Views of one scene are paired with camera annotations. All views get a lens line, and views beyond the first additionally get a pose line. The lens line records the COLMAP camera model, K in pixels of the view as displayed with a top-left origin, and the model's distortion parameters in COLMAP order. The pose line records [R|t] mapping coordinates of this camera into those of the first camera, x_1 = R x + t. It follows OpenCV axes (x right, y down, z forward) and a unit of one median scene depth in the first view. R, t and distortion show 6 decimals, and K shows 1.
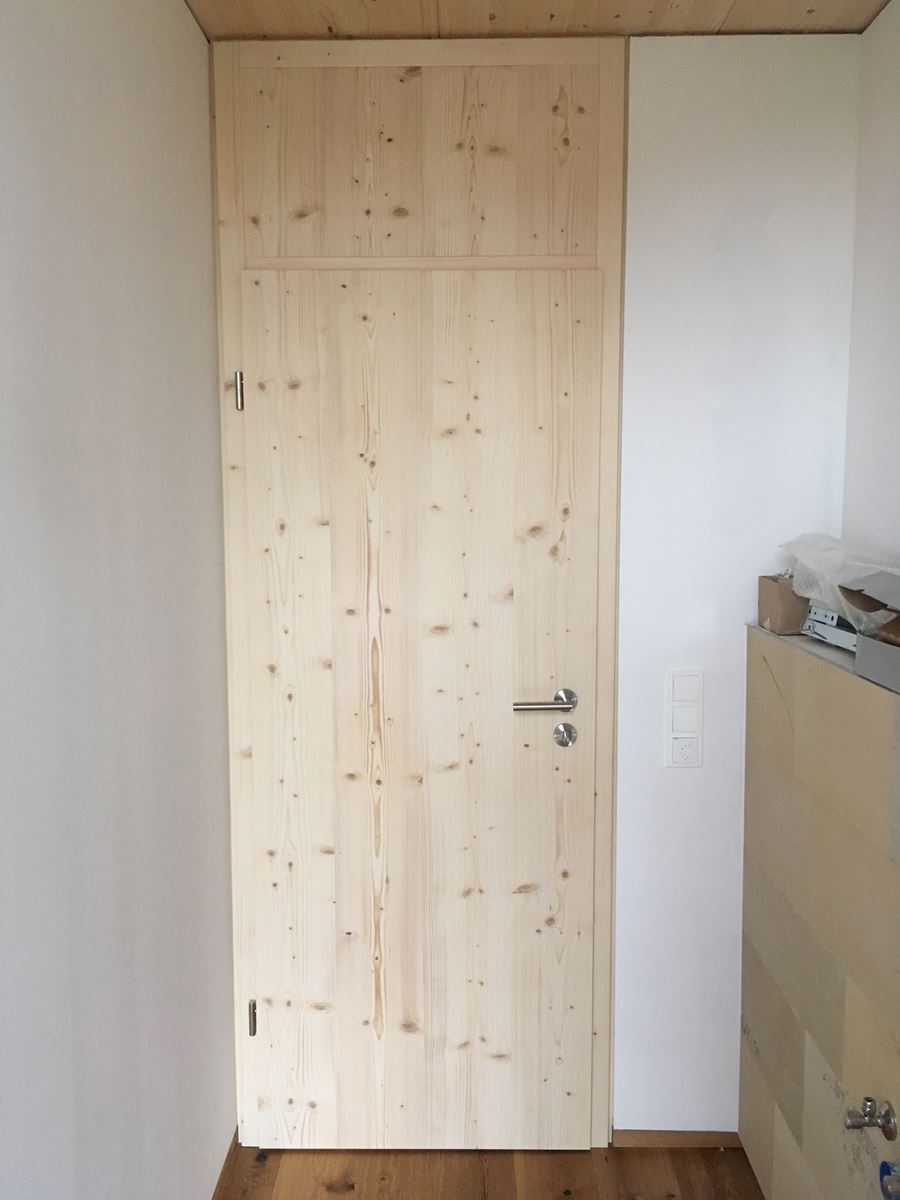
lens RADIAL K [[1024.9, 0, 459.2], [0, 1024.9, 592.0], [0, 0, 1]] dist [0.071312, -0.100754]
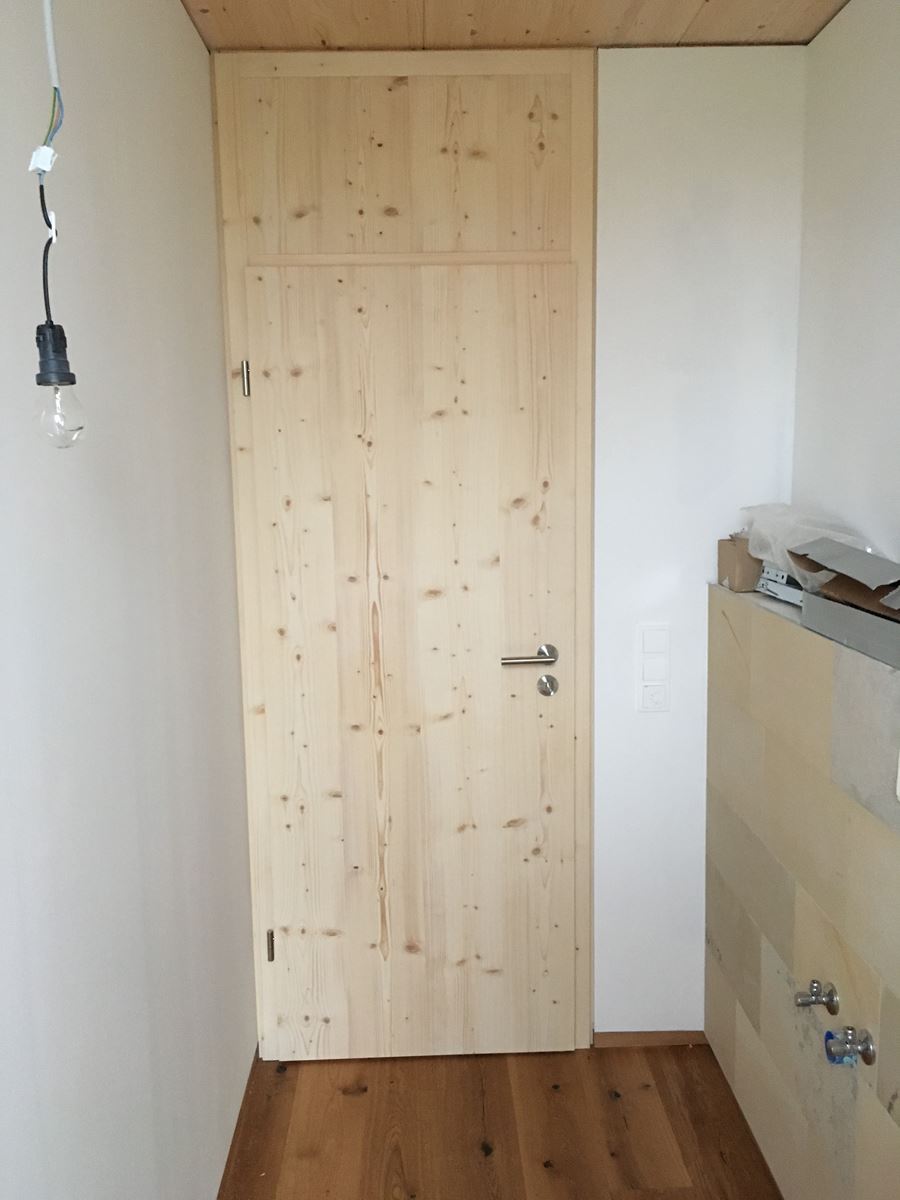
lens RADIAL K [[1024.9, 0, 458.5], [0, 1024.9, 597.1], [0, 0, 1]] dist [0.071312, -0.100754]
pose [[0.999069, -0.021426, 0.037455, -0.033817], [0.019711, 0.998767, 0.045553, -0.009408], [-0.038385, -0.044772, 0.998260, -0.105502]]
